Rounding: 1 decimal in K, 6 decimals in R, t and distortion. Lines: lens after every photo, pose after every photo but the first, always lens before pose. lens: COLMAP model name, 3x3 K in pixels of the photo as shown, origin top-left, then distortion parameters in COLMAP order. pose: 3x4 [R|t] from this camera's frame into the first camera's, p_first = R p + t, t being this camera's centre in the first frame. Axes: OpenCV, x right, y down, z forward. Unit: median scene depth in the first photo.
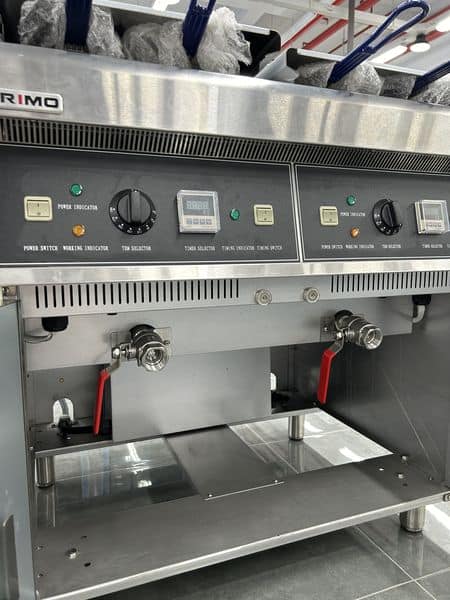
lens RADIAL K [[452.4, 0, 225.0], [0, 452.4, 300.0], [0, 0, 1]] dist [0.049923, -0.068703]
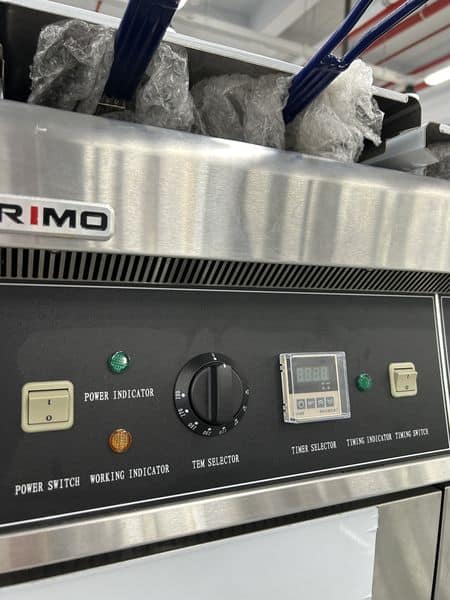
lens RADIAL K [[463.1, 0, 225.0], [0, 463.1, 300.0], [0, 0, 1]] dist [0.005534, -0.004567]
pose [[0.997499, 0.046264, 0.053442, -0.215131], [-0.042504, 0.996677, -0.069483, -0.262207], [-0.056479, 0.067038, 0.996151, 0.400453]]
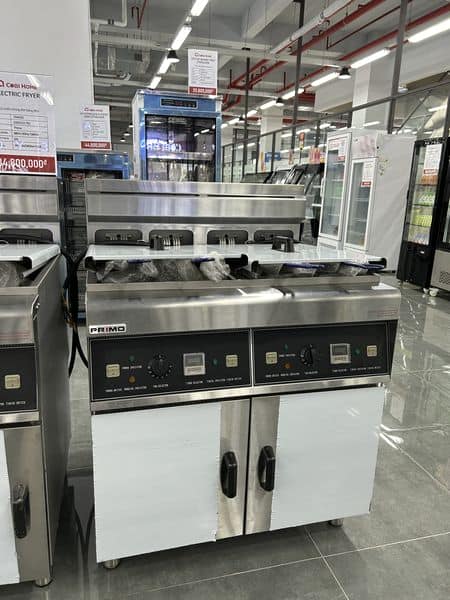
lens RADIAL K [[463.1, 0, 225.0], [0, 463.1, 300.0], [0, 0, 1]] dist [0.005534, -0.004567]
pose [[0.994341, 0.052655, -0.092267, 0.233106], [-0.042427, 0.993080, 0.109508, -0.680078], [0.097395, -0.104974, 0.989694, -0.861158]]
